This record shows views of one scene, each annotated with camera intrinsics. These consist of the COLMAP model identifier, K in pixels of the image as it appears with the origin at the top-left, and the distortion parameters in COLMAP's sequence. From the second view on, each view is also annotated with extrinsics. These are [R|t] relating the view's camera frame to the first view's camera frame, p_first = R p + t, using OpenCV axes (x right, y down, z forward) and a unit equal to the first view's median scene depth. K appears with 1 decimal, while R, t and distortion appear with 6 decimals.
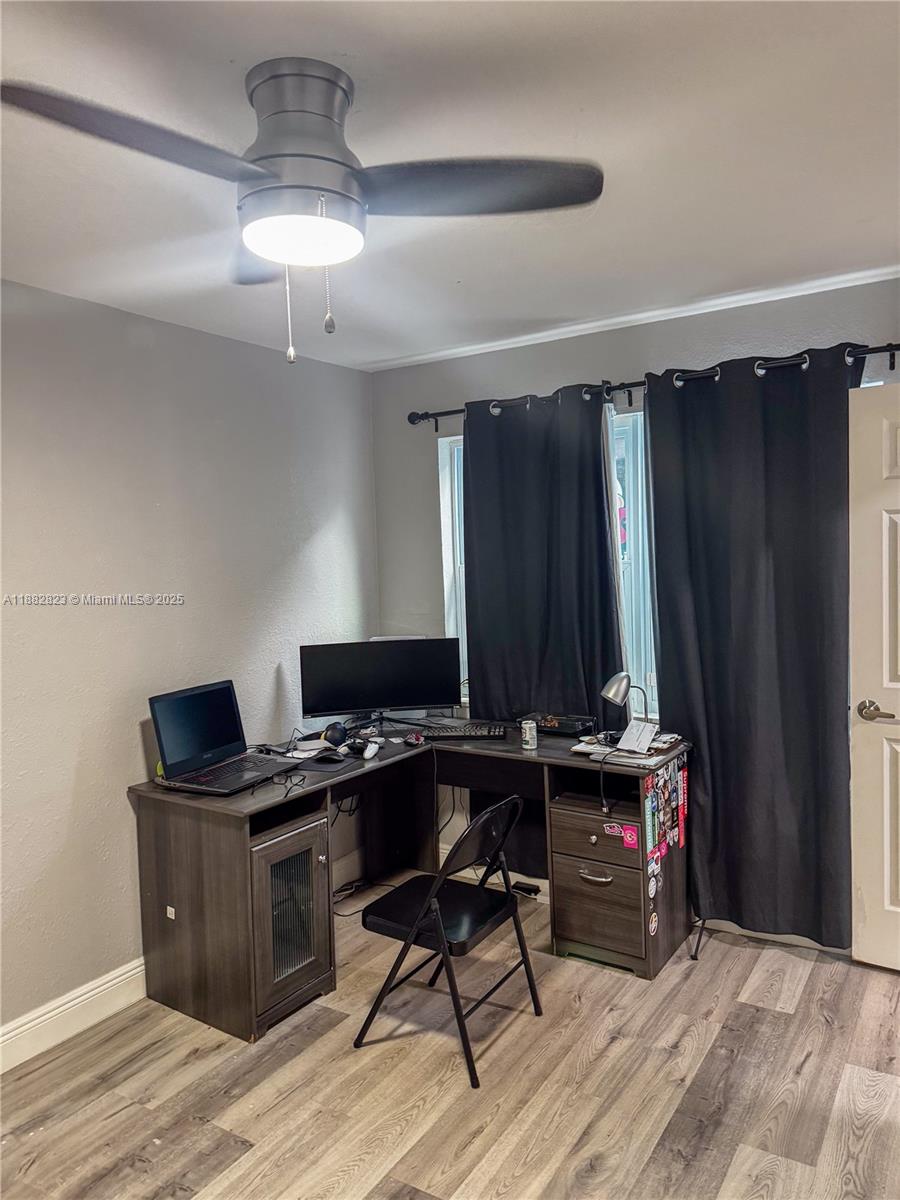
lens RADIAL K [[854.2, 0, 429.3], [0, 854.2, 601.4], [0, 0, 1]] dist [0.082251, -0.114323]
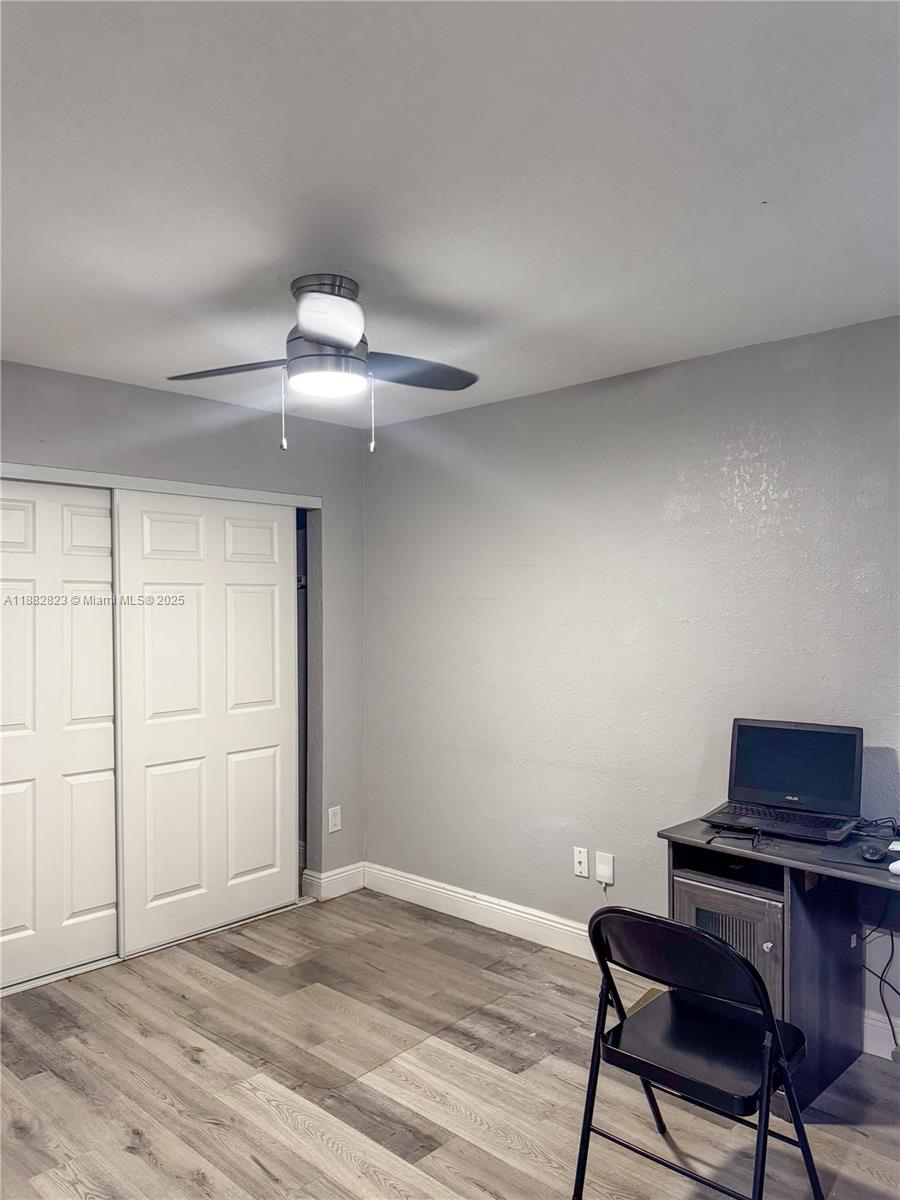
lens RADIAL K [[854.2, 0, 429.3], [0, 854.2, 601.4], [0, 0, 1]] dist [0.082251, -0.114323]
pose [[-0.202368, 0.028534, -0.978894, 0.955165], [-0.043496, 0.998327, 0.038093, -0.063989], [0.978343, 0.050287, -0.200788, 1.064610]]
